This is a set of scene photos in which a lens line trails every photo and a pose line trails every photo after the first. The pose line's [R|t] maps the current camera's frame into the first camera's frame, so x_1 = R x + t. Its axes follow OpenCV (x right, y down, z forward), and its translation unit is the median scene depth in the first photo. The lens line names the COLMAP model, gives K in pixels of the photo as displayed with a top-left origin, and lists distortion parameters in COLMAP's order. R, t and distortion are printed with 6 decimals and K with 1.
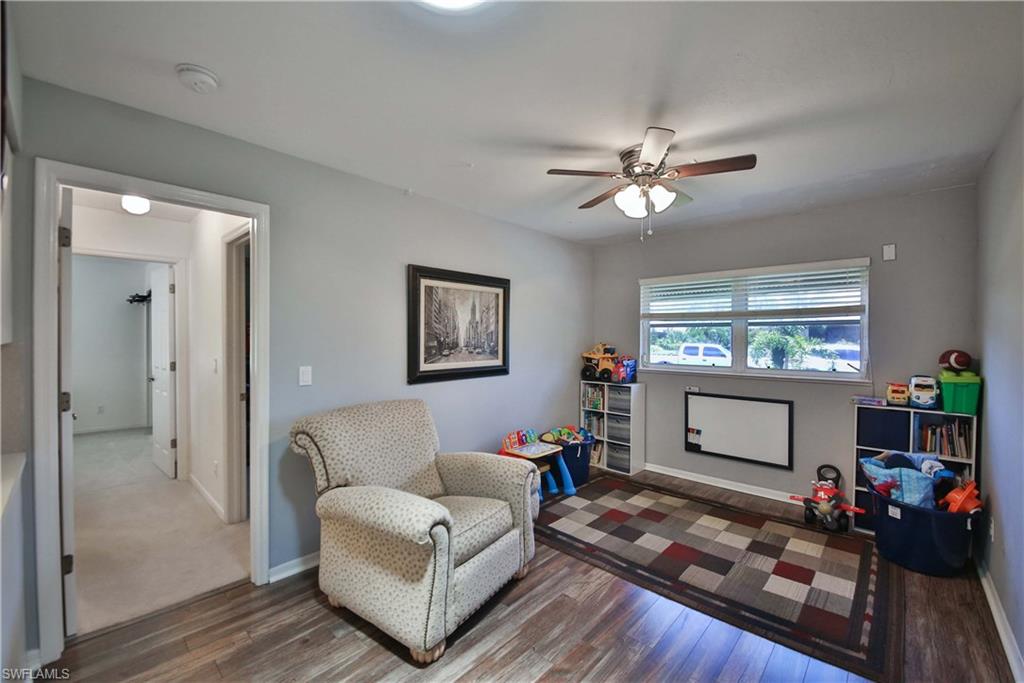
lens RADIAL K [[417.7, 0, 510.9], [0, 417.7, 342.6], [0, 0, 1]] dist [-0.001456, -0.000312]
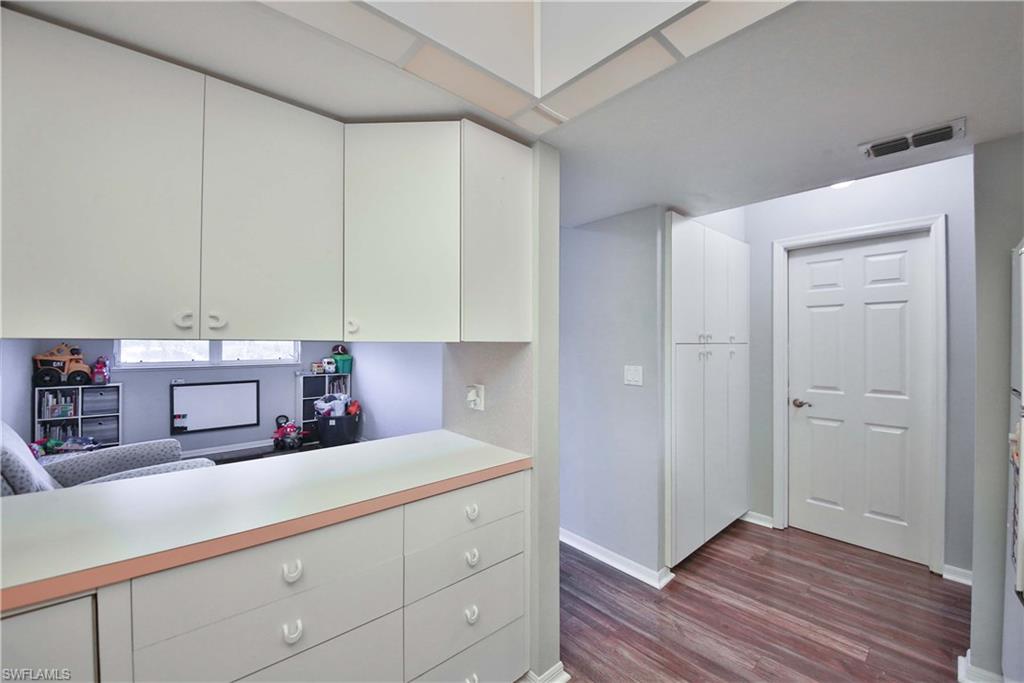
lens RADIAL K [[421.4, 0, 510.9], [0, 421.4, 341.6], [0, 0, 1]] dist [0.000078, 0.000006]
pose [[0.084497, -0.004185, 0.996415, -0.784091], [0.004193, 0.999984, 0.003844, -0.002913], [-0.996415, 0.003853, 0.084514, -0.052178]]
